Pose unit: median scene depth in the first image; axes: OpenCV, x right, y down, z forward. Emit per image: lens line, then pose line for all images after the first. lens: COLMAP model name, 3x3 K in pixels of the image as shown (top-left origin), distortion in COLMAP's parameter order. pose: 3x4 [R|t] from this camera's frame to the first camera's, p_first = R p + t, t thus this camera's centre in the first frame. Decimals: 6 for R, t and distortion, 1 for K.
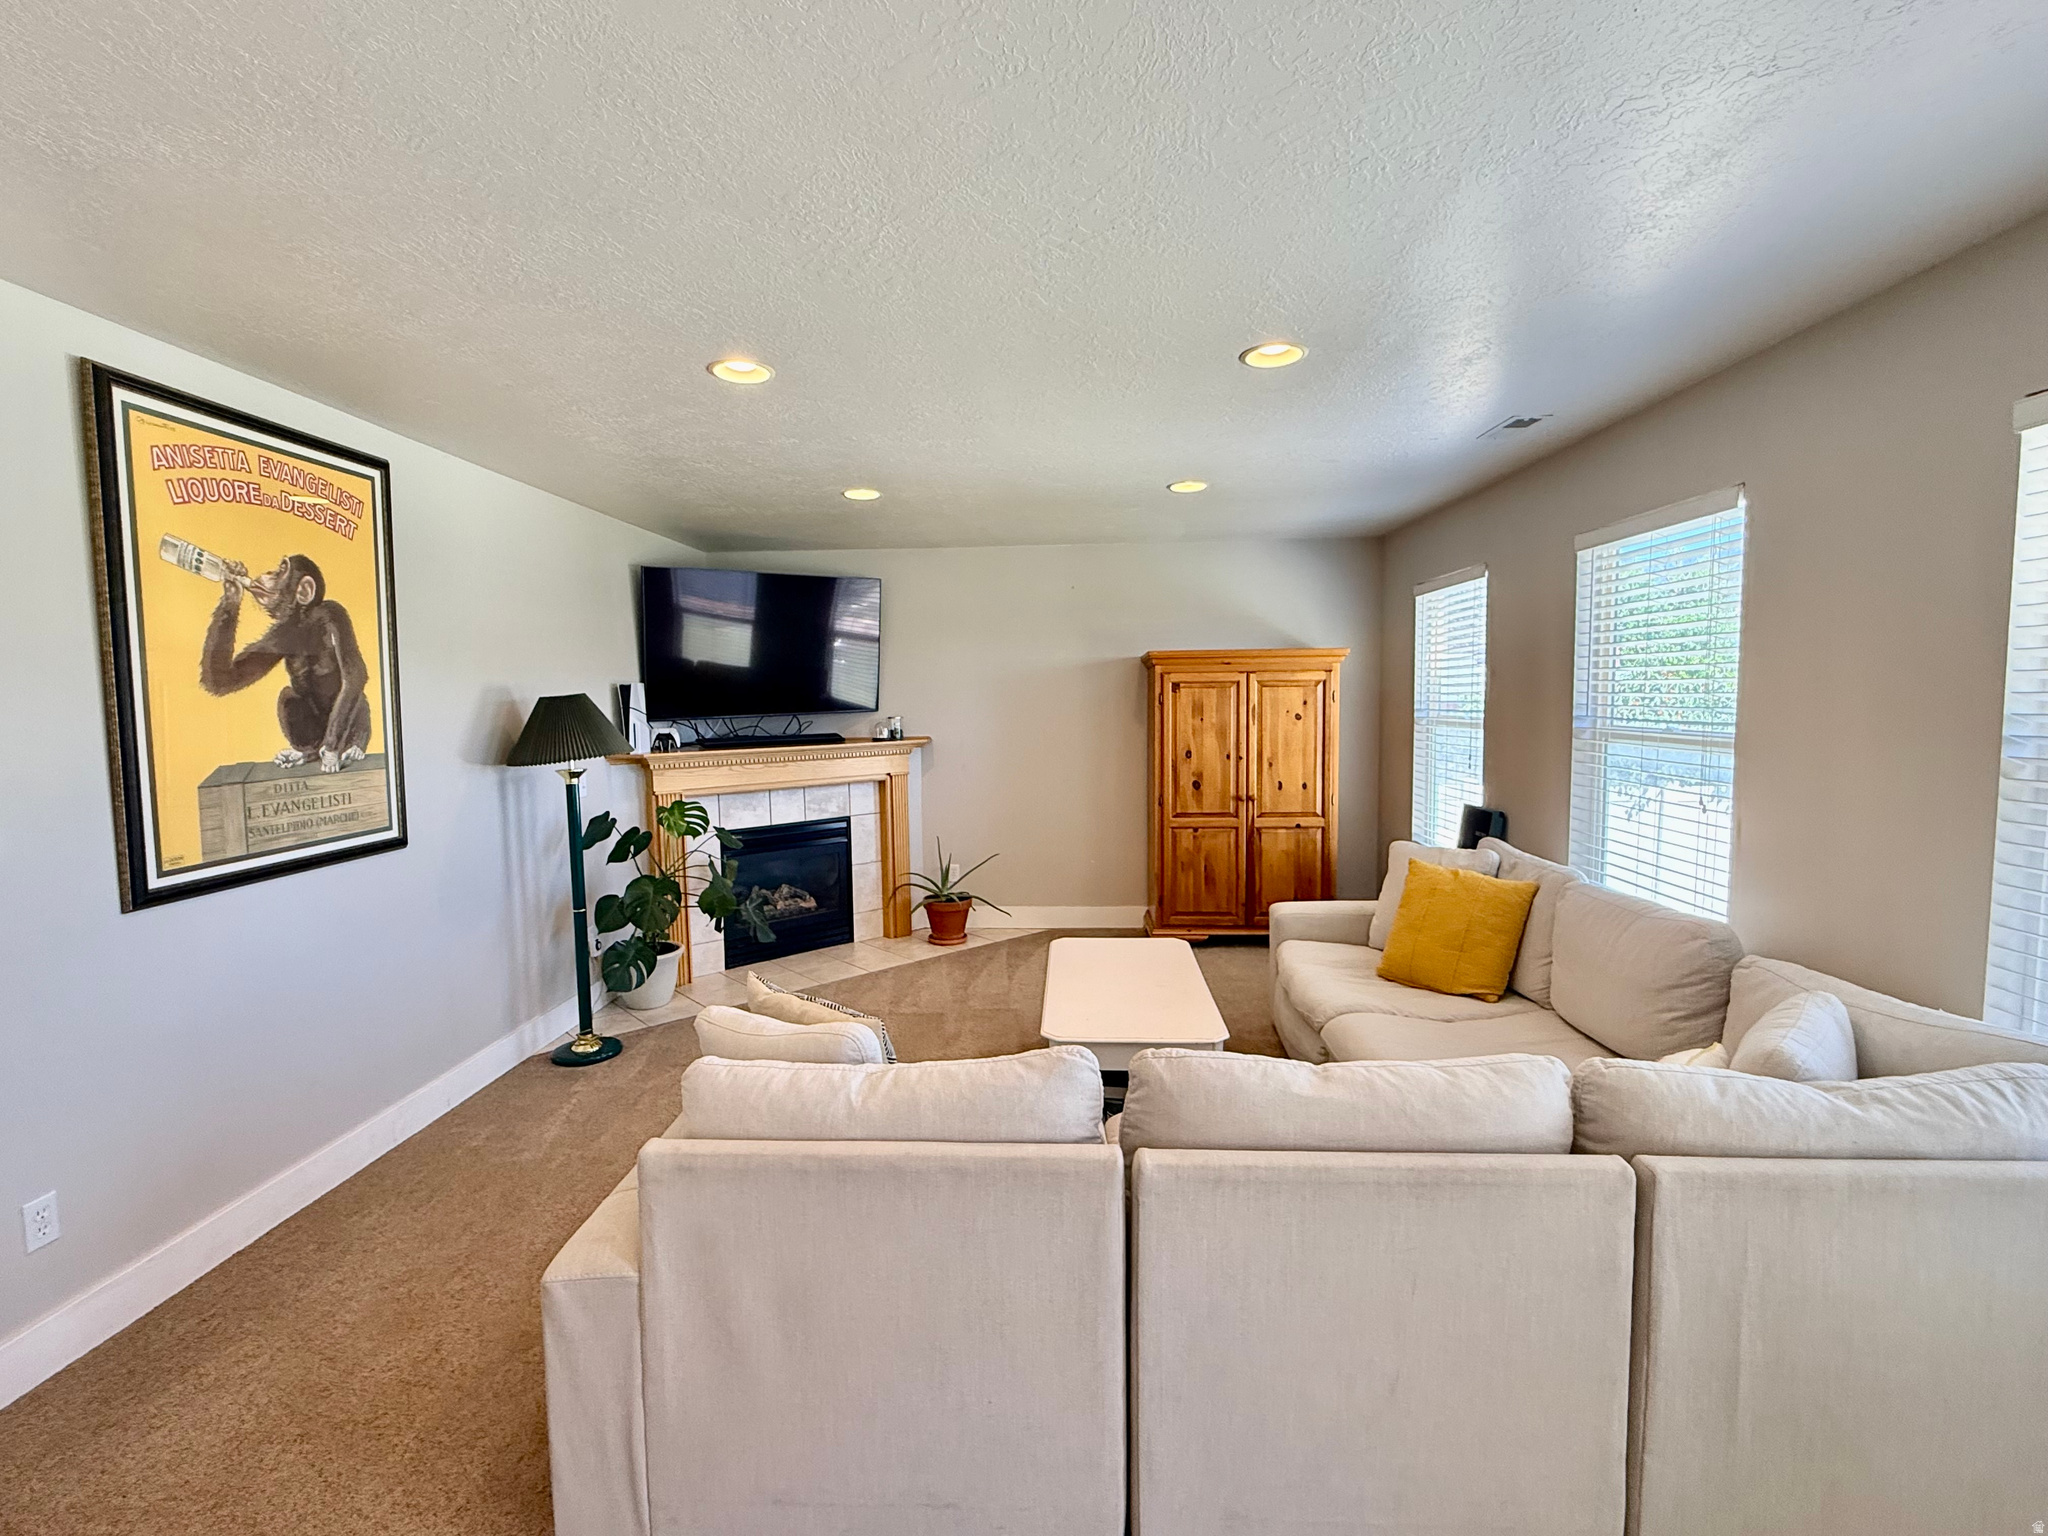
lens RADIAL K [[956.9, 0, 1024.0], [0, 956.9, 768.0], [0, 0, 1]] dist [-0.001146, -0.000025]
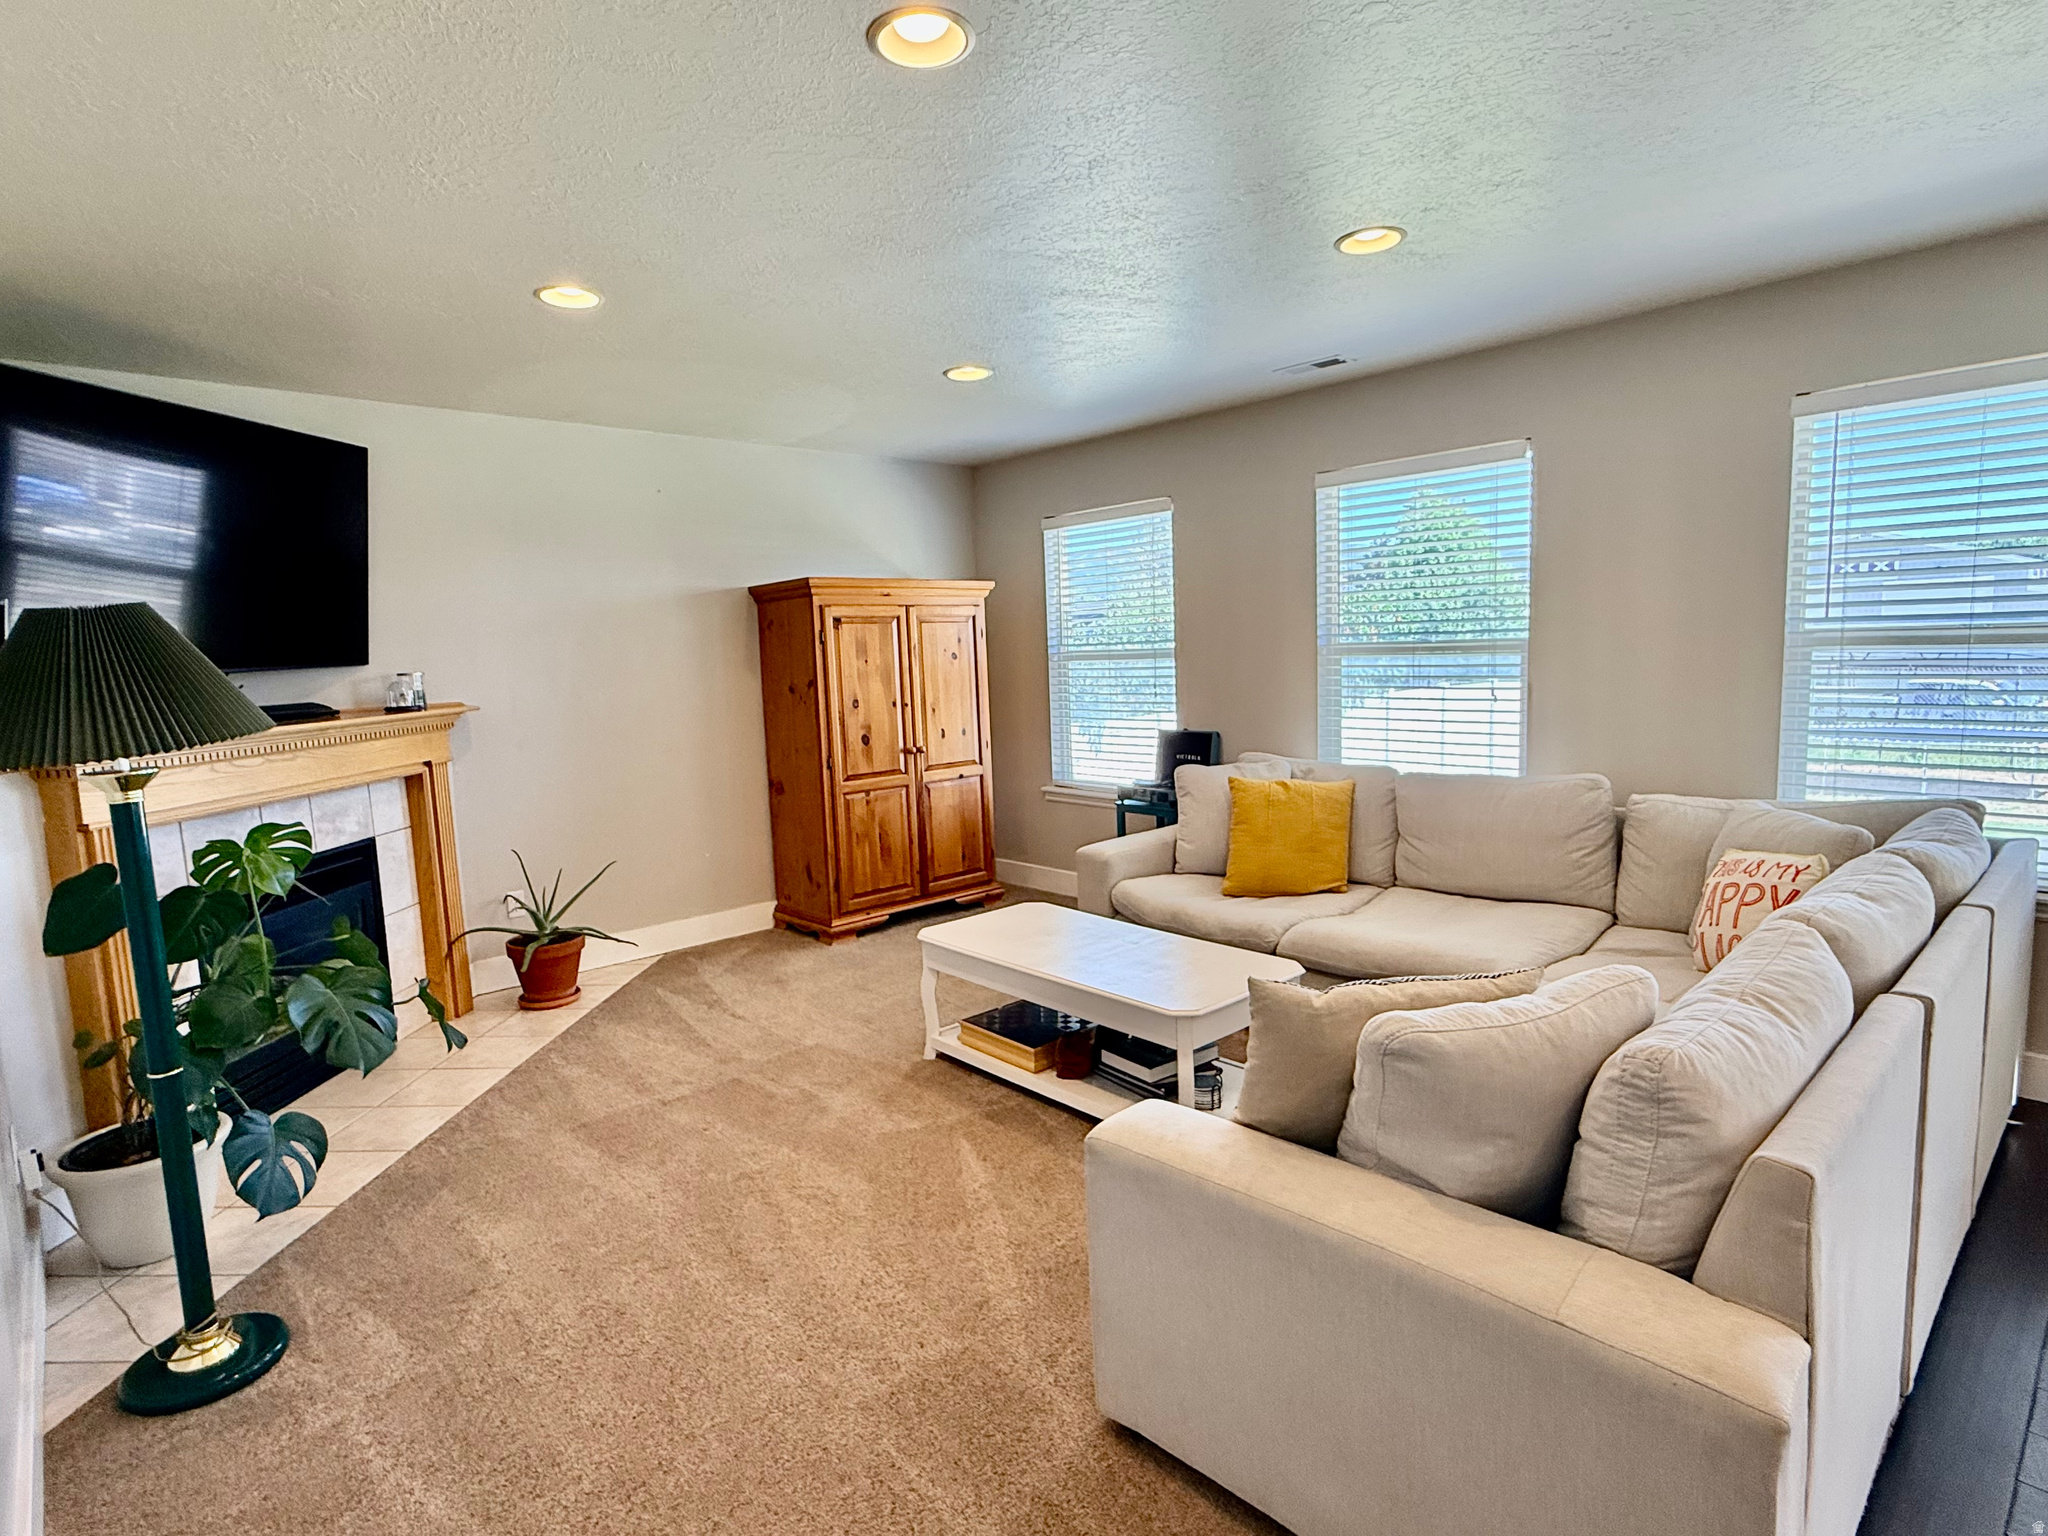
lens RADIAL K [[1059.5, 0, 1024.0], [0, 1059.5, 768.0], [0, 0, 1]] dist [-0.003635, -0.000376]
pose [[0.698705, -0.092715, 0.709377, -0.385115], [0.081559, 0.995425, 0.049769, 0.007410], [-0.710746, 0.023082, 0.703070, 0.249877]]
